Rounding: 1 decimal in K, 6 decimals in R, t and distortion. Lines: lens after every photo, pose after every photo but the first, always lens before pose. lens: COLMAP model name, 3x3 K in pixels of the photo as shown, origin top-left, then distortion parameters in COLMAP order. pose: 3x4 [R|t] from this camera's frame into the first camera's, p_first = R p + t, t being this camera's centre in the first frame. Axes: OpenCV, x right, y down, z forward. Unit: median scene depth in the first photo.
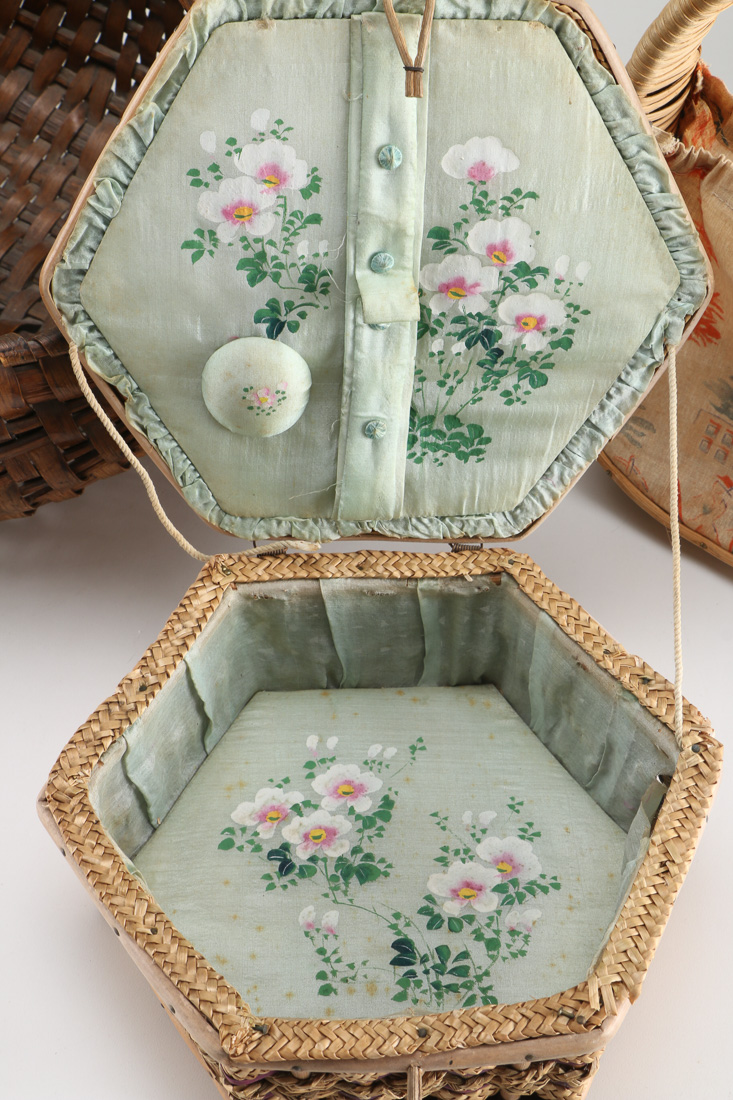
lens RADIAL K [[1783.3, 0, 364.9], [0, 1783.3, 547.6], [0, 0, 1]] dist [0.070405, 0.000000]
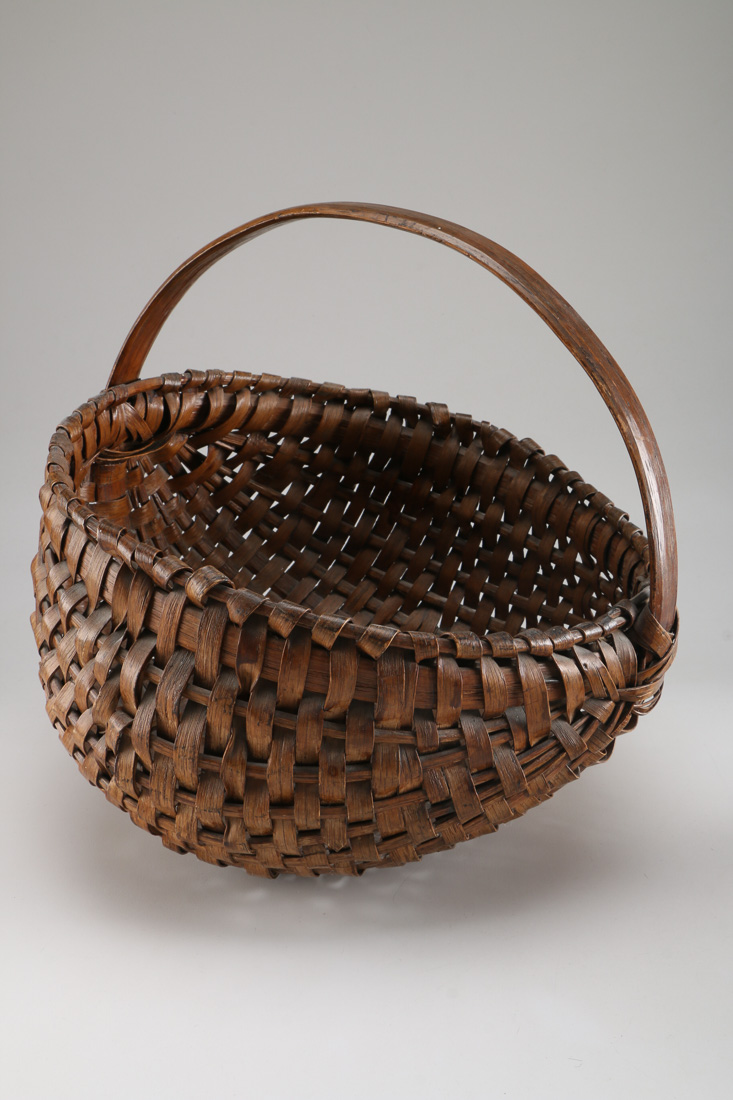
lens RADIAL K [[1468.9, 0, 347.2], [0, 1468.9, 567.3], [0, 0, 1]] dist [-0.054029, 0.000000]
pose [[0.998479, 0.043277, -0.034166, -0.236376], [-0.054813, 0.846302, -0.529875, 0.357913], [0.005984, 0.530942, 0.847387, 0.144866]]
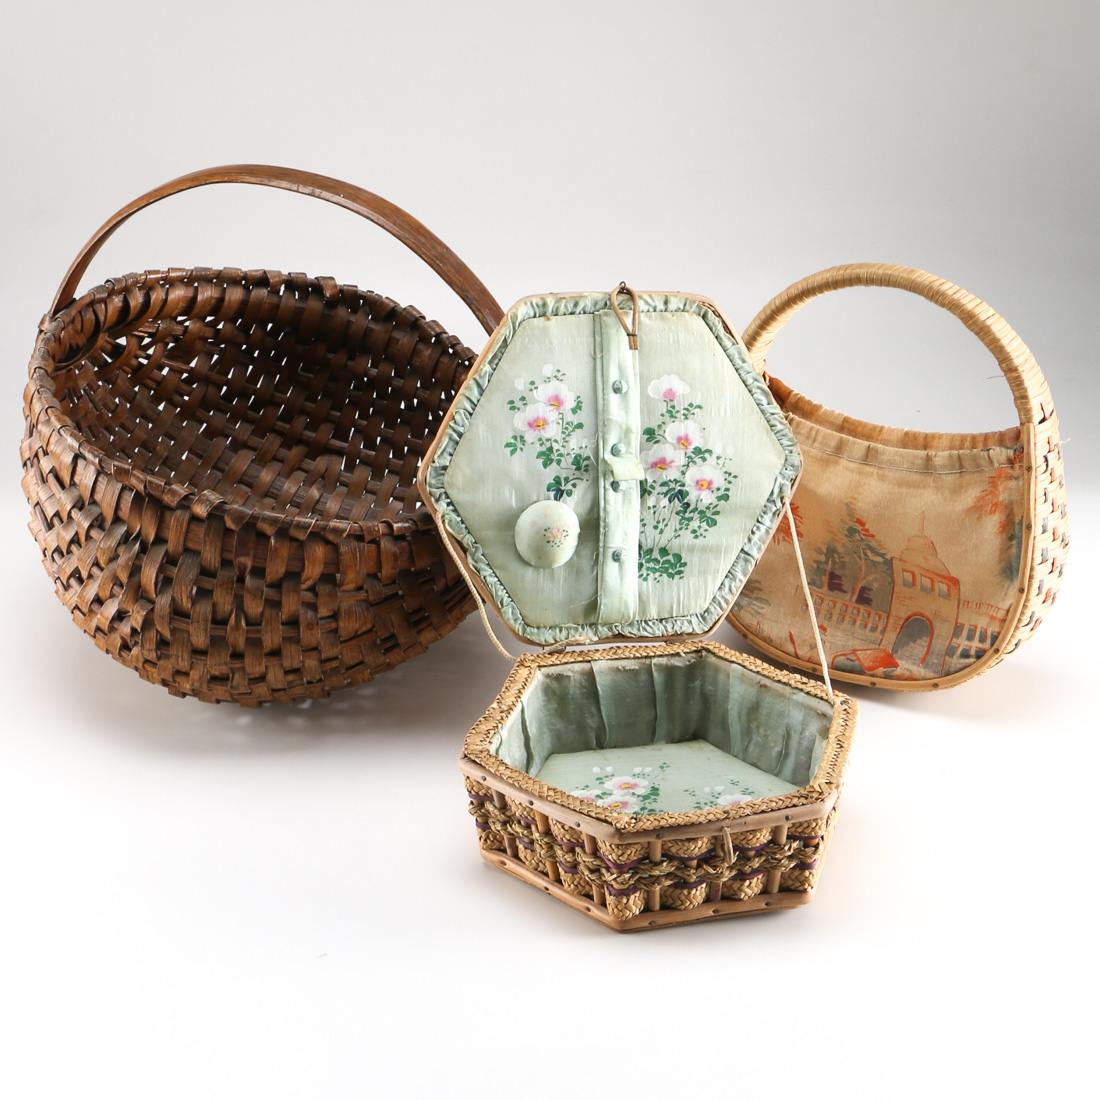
lens RADIAL K [[2440.9, 0, 553.6], [0, 2440.9, 549.7], [0, 0, 1]] dist [-0.041809, 0.000000]
pose [[0.982072, -0.066694, 0.176316, -0.441113], [0.129896, 0.917239, -0.376562, 0.751535], [-0.136609, 0.392713, 0.909458, -1.017809]]
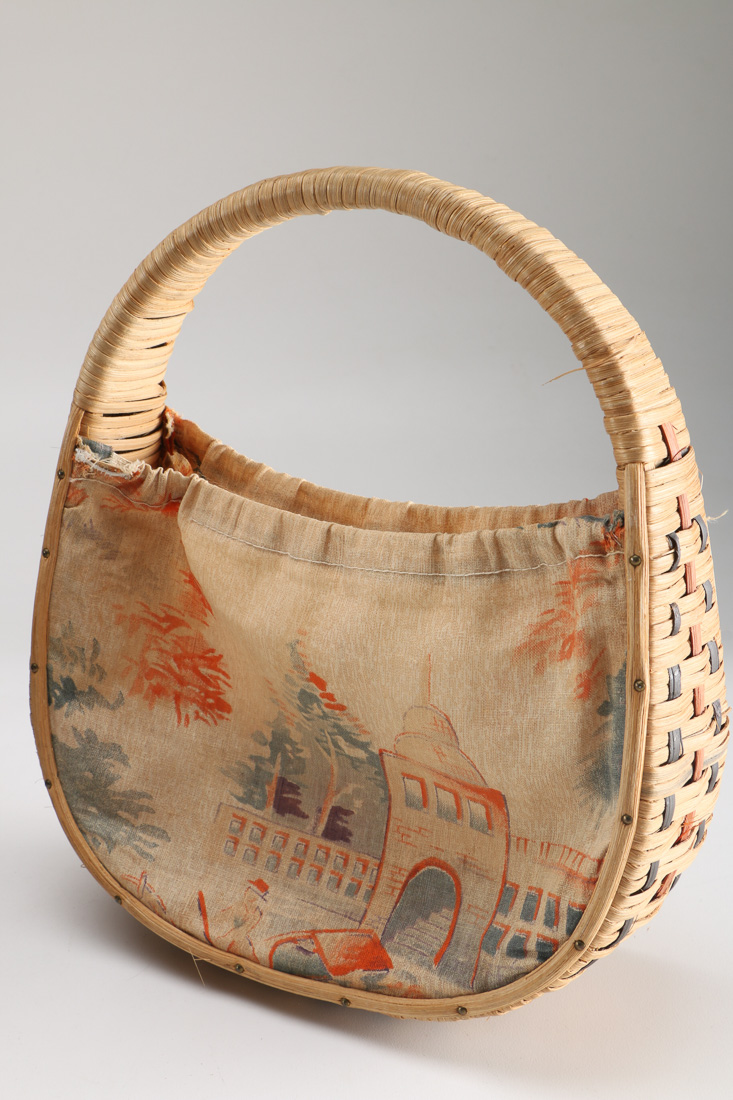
lens RADIAL K [[1783.3, 0, 355.2], [0, 1783.3, 589.1], [0, 0, 1]] dist [0.070405, 0.000000]
pose [[0.985197, -0.046150, 0.165096, 0.135349], [0.118957, 0.877509, -0.464573, 0.256601], [-0.123433, 0.477335, 0.870009, 0.267987]]
